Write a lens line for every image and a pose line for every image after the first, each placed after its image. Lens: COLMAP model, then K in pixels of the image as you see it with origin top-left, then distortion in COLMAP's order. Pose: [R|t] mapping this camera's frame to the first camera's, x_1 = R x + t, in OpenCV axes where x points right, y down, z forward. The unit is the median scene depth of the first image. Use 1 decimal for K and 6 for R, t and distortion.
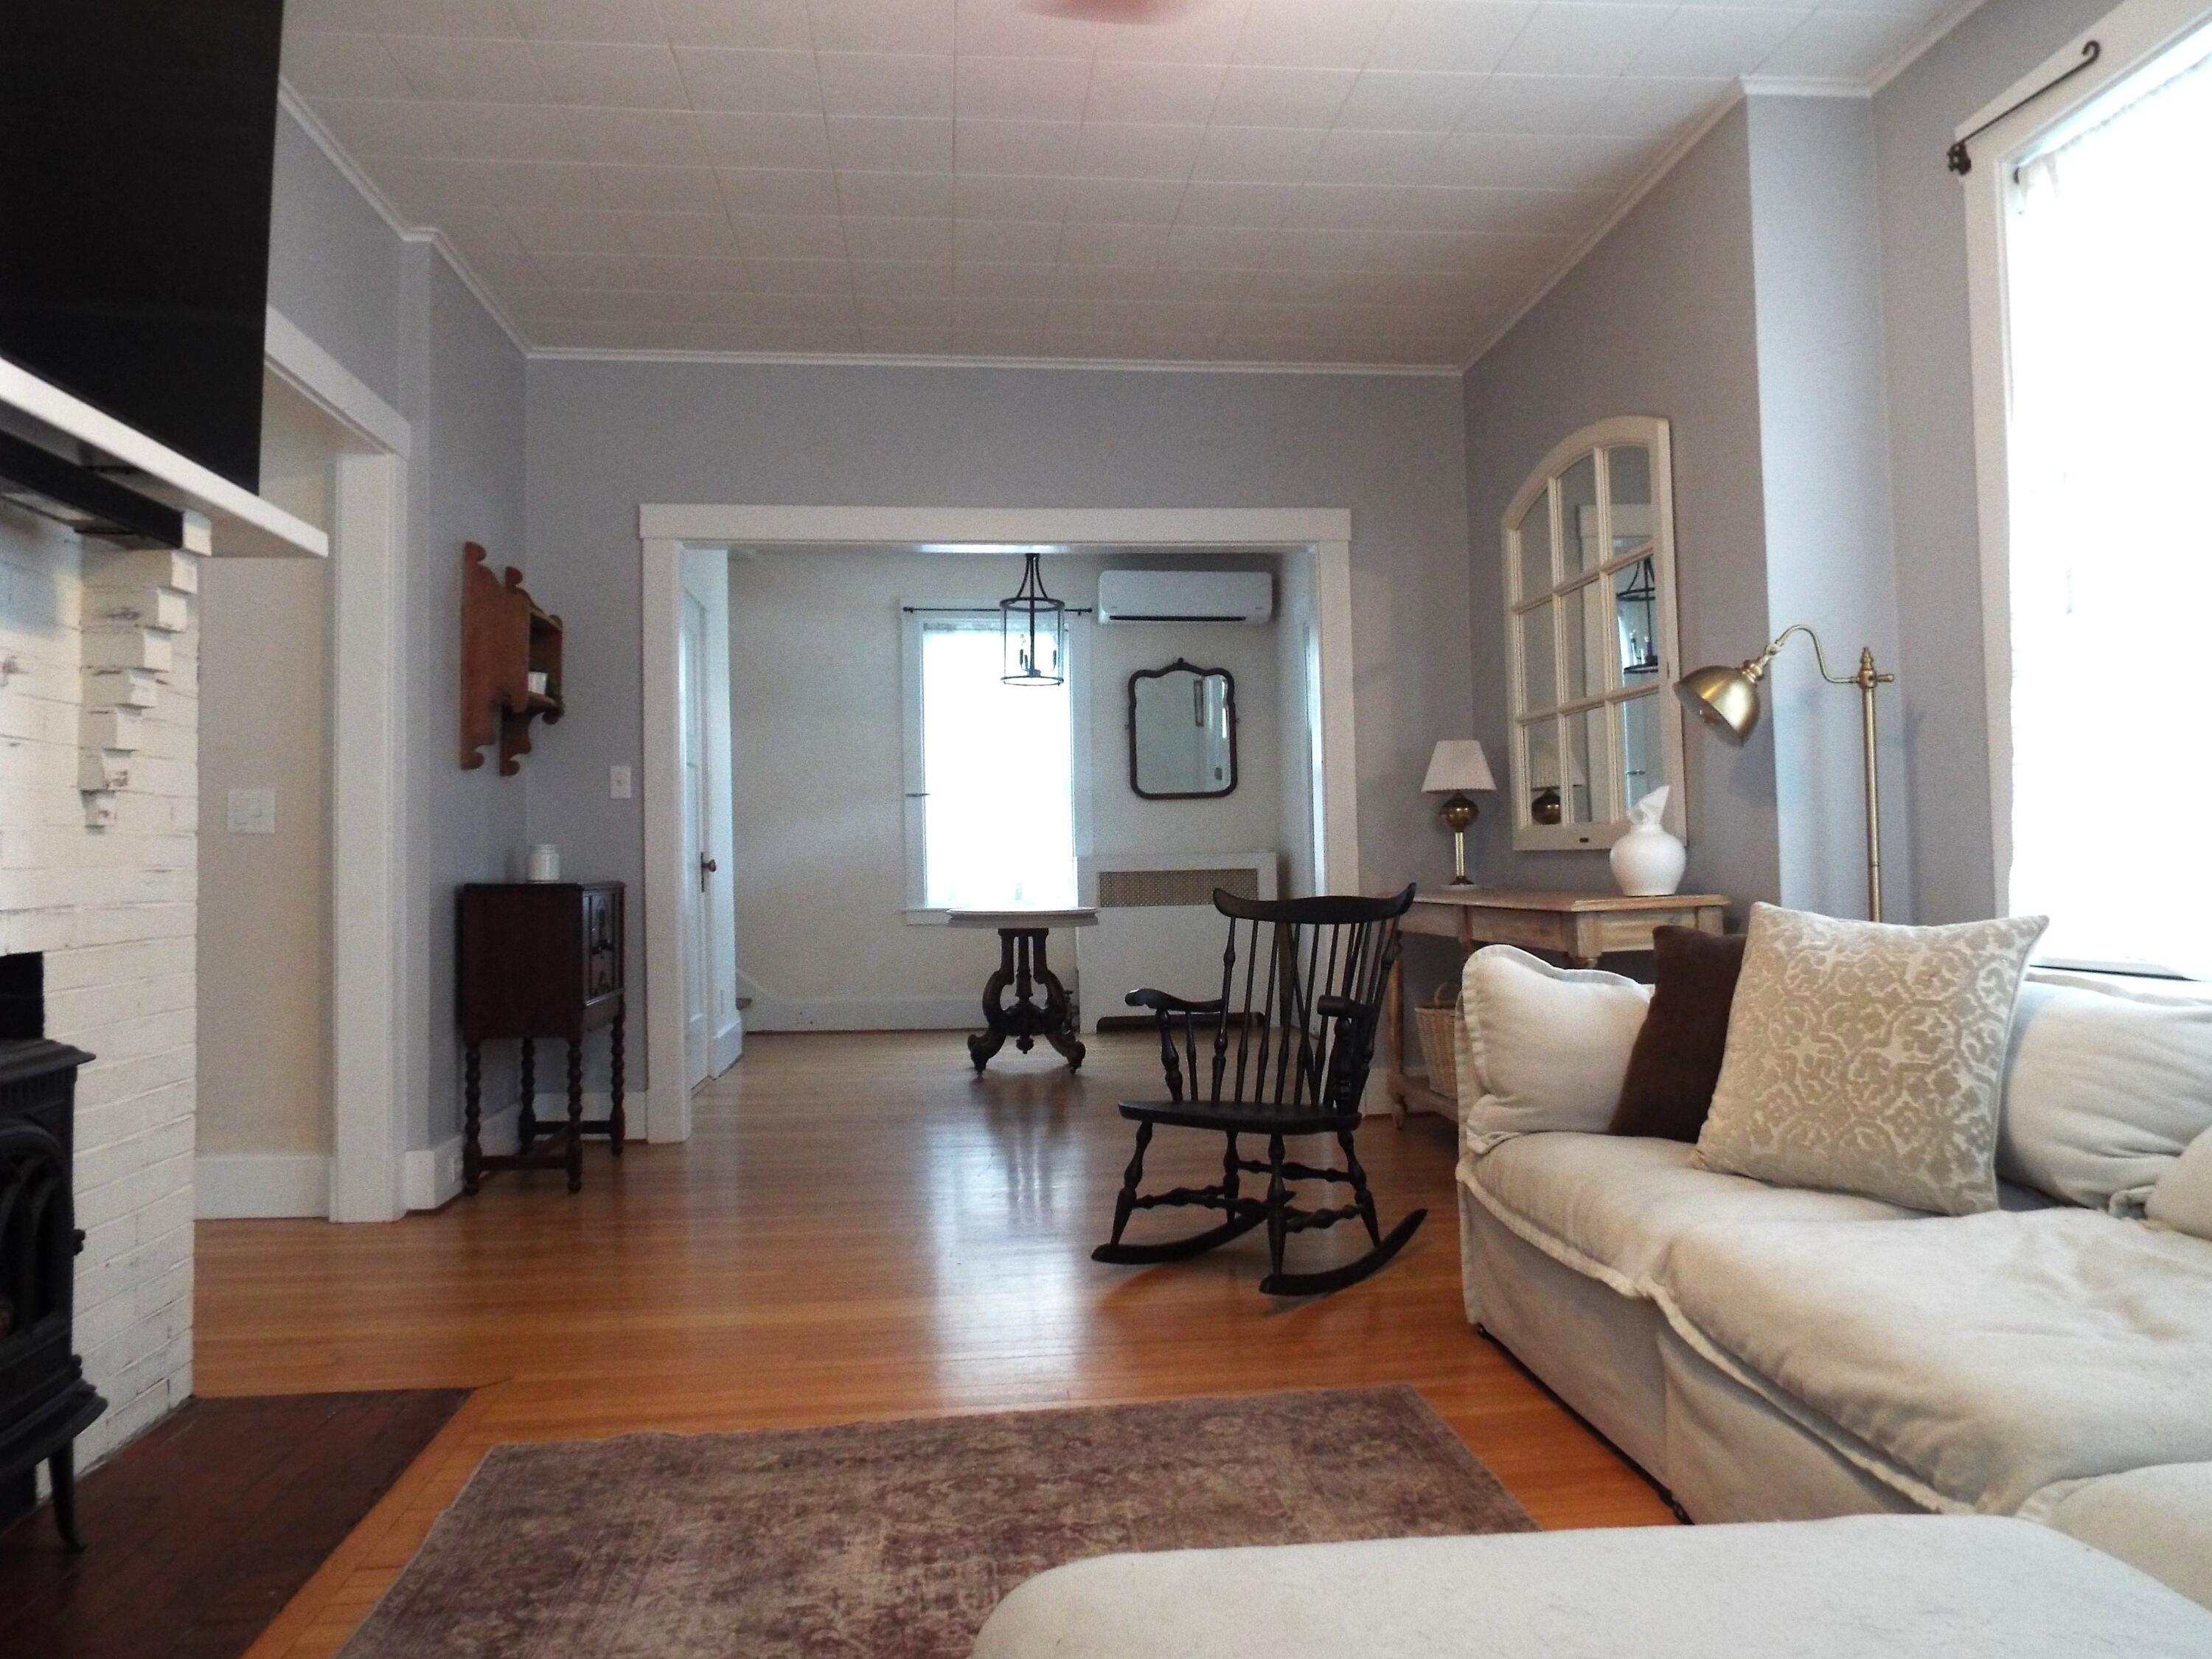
lens RADIAL K [[1613.3, 0, 1108.7], [0, 1613.3, 825.0], [0, 0, 1]] dist [-0.041549, 0.067305]
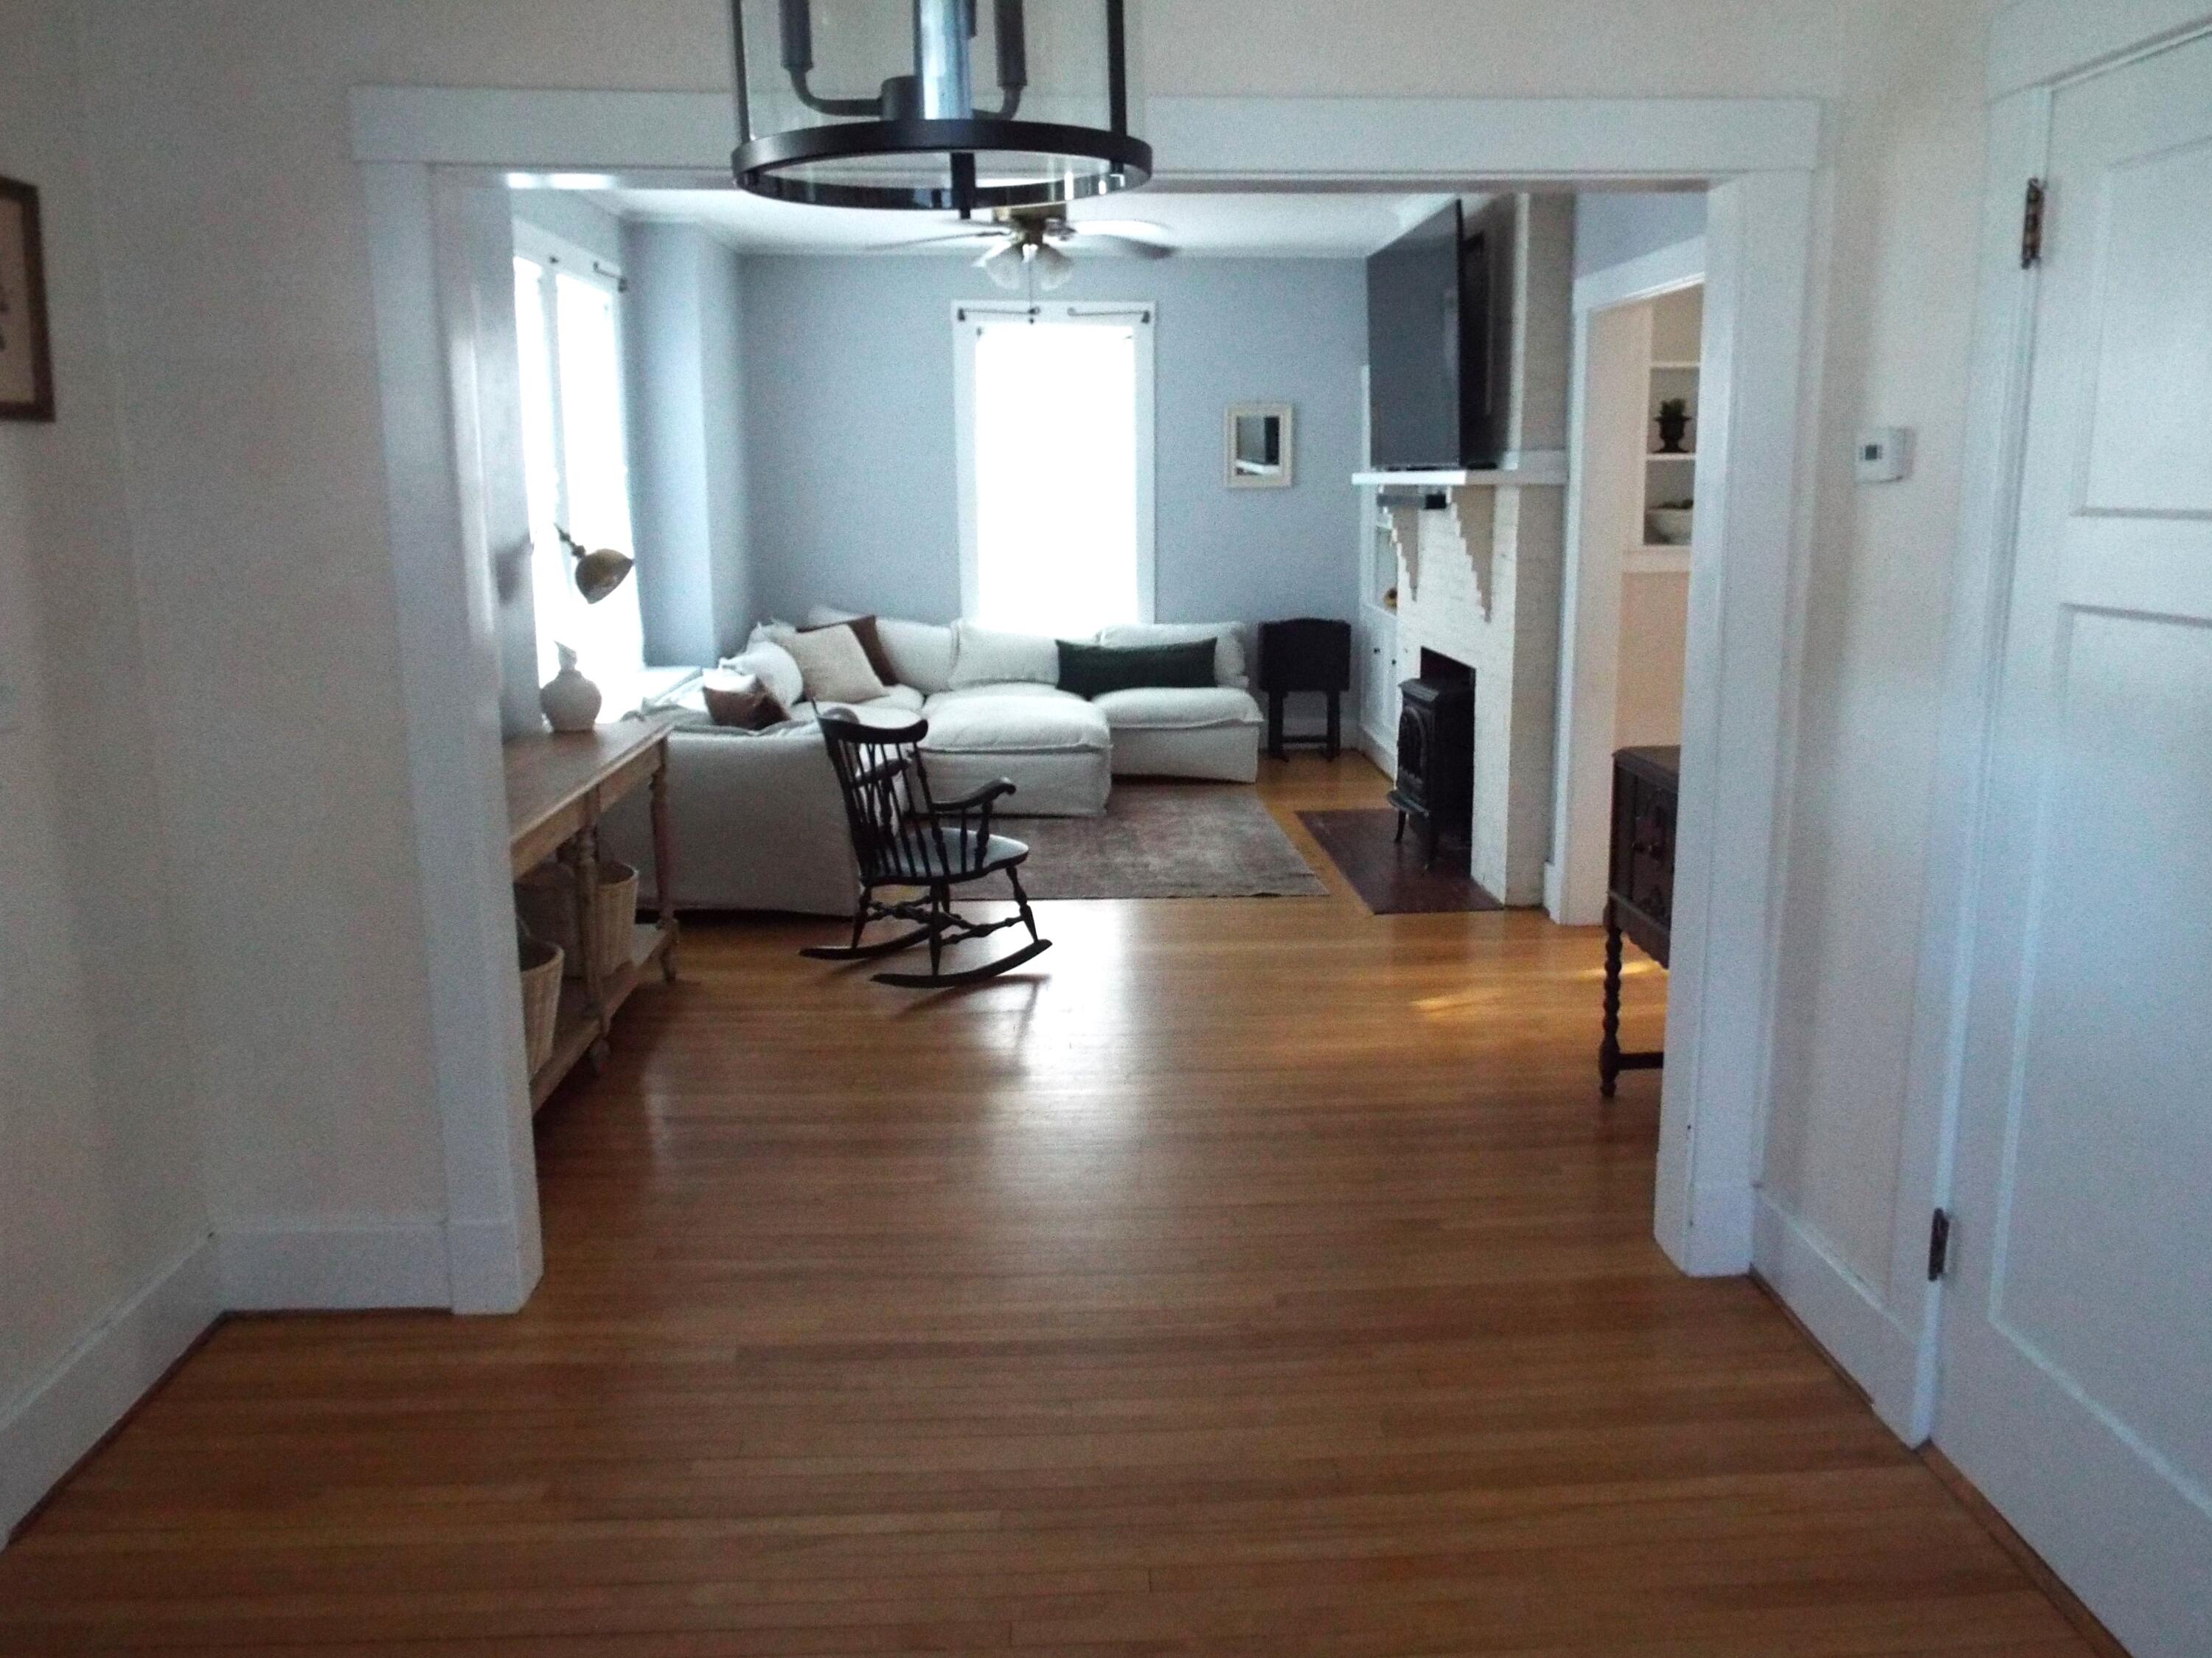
lens RADIAL K [[1635.8, 0, 1106.0], [0, 1635.8, 829.0], [0, 0, 1]] dist [0.000310, -0.070829]
pose [[-0.998133, 0.014371, 0.059369, -0.220083], [0.024631, 0.984102, 0.175888, -0.144433], [-0.055897, 0.177022, -0.982618, 3.661620]]
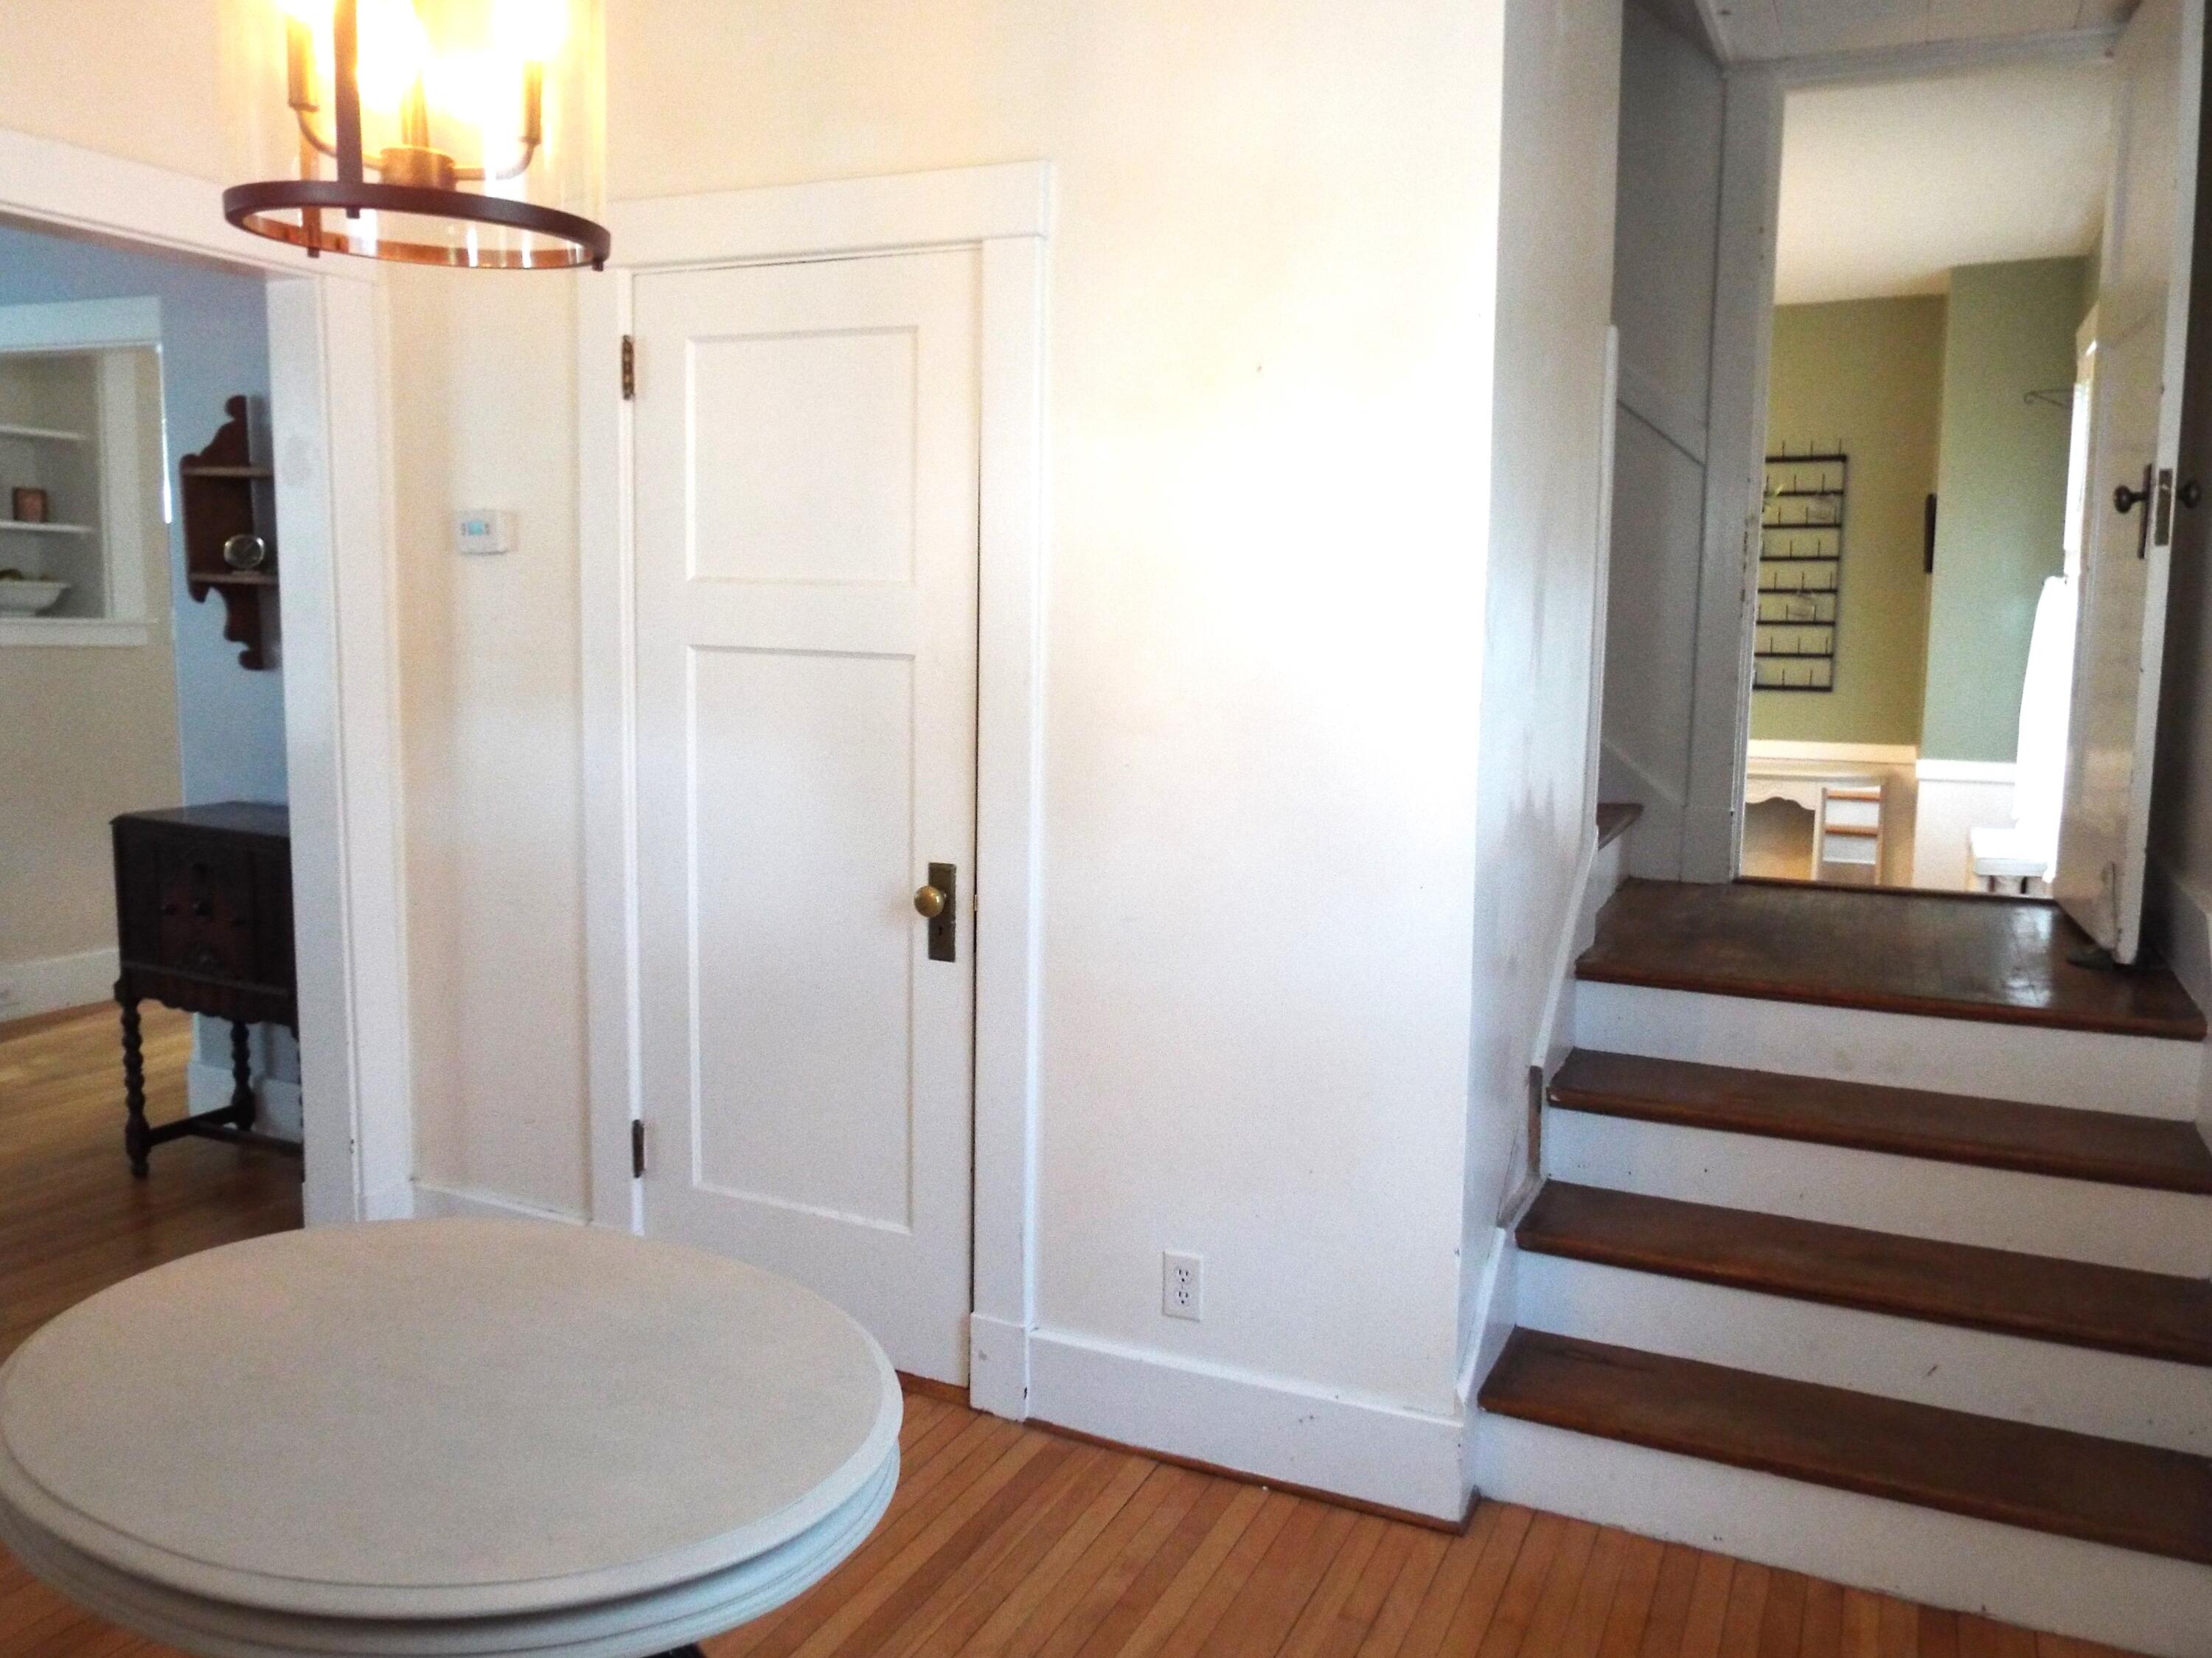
lens RADIAL K [[1661.3, 0, 1100.0], [0, 1661.3, 837.2], [0, 0, 1]] dist [-0.048884, 0.077723]
pose [[-0.512567, 0.107617, -0.851876, 0.253819], [-0.008105, 0.991464, 0.130128, -0.121141], [0.858609, 0.073604, -0.507320, 3.656552]]
